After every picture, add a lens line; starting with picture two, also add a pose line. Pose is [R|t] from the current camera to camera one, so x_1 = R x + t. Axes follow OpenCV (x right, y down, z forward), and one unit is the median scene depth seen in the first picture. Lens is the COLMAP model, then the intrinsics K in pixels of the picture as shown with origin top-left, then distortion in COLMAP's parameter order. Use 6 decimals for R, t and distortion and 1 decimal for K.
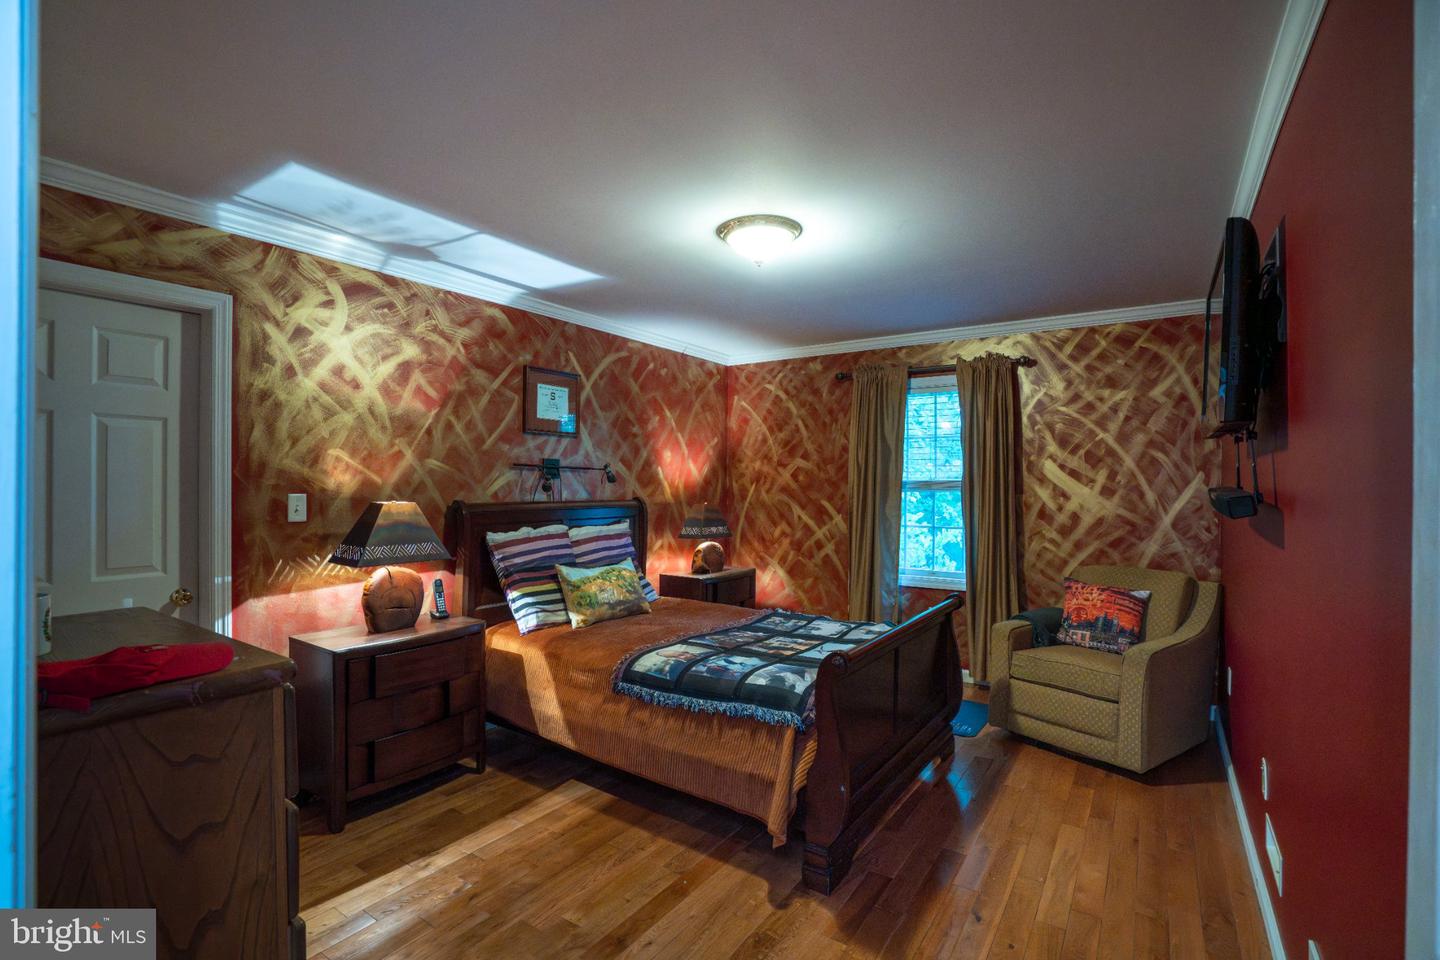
lens RADIAL K [[665.7, 0, 712.5], [0, 665.7, 483.4], [0, 0, 1]] dist [-0.055921, 0.020634]
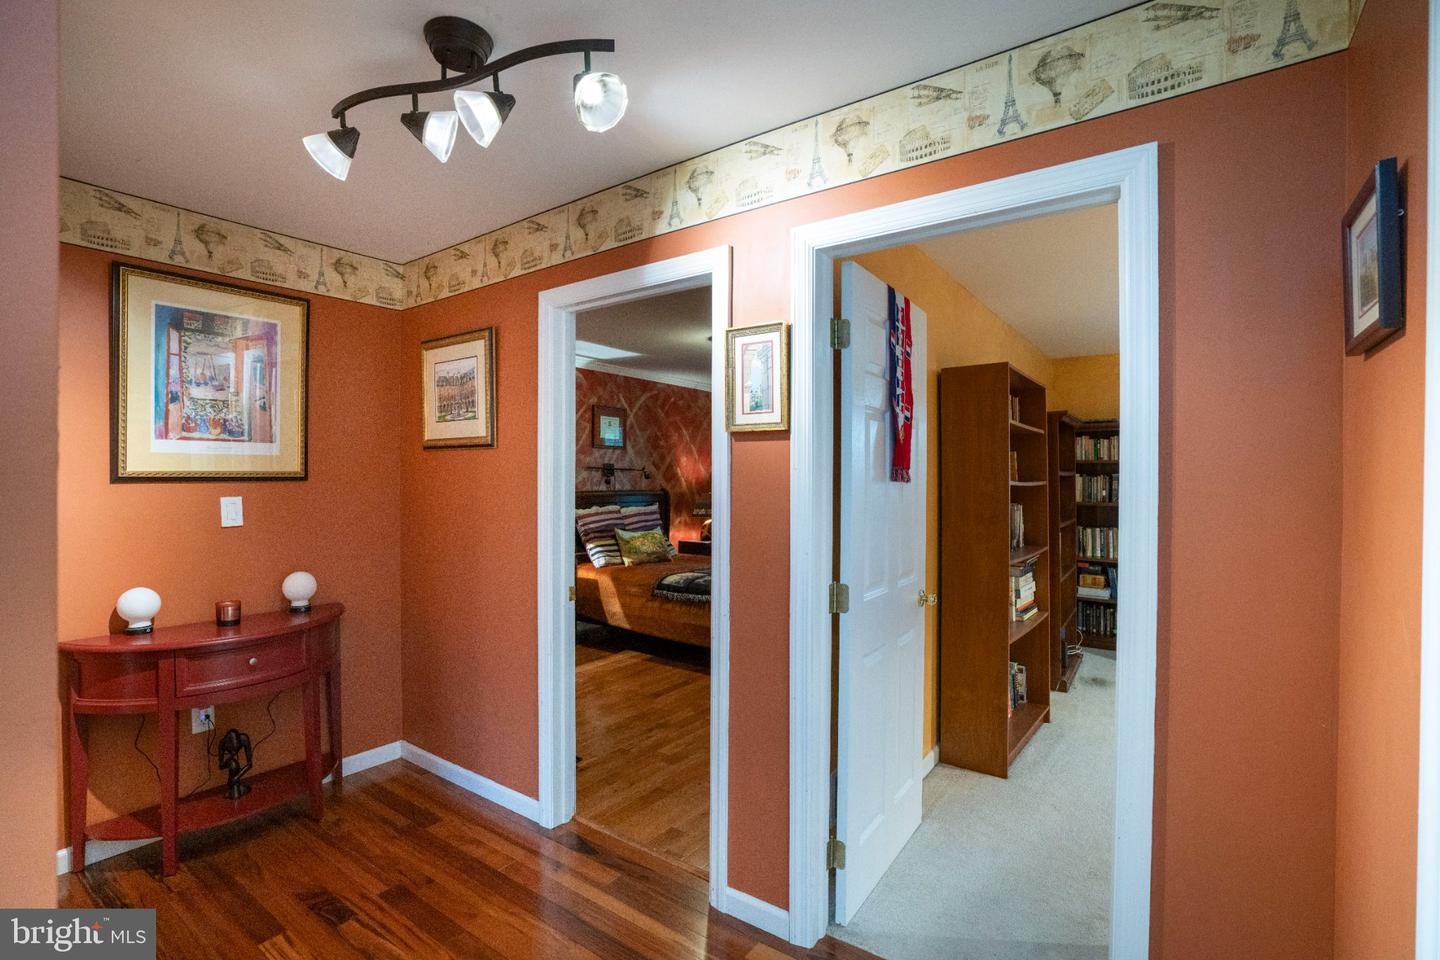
lens RADIAL K [[665.7, 0, 719.6], [0, 665.7, 479.9], [0, 0, 1]] dist [-0.055921, 0.020634]
pose [[0.999769, -0.000879, -0.021453, 0.054958], [0.000907, 0.999999, 0.001331, -0.000372], [0.021452, -0.001350, 0.999769, -0.600138]]
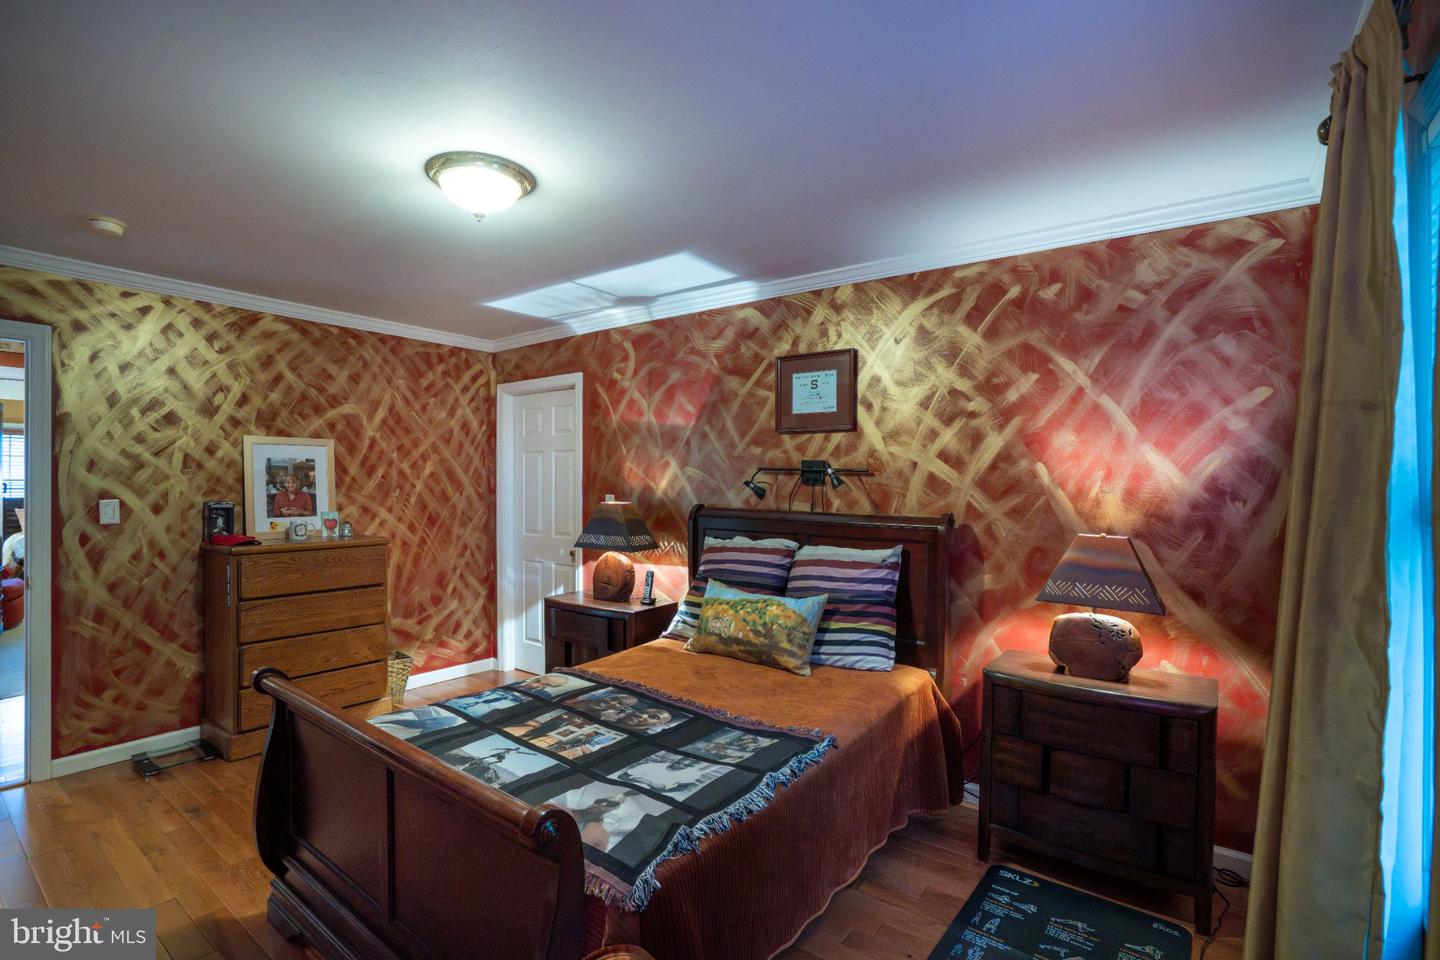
lens RADIAL K [[665.7, 0, 712.8], [0, 665.7, 480.9], [0, 0, 1]] dist [-0.055921, 0.020634]
pose [[-0.043194, -0.006308, -0.999047, 0.633321], [-0.009407, 0.999938, -0.005907, -0.005432], [0.999022, 0.009143, -0.043251, 0.974650]]
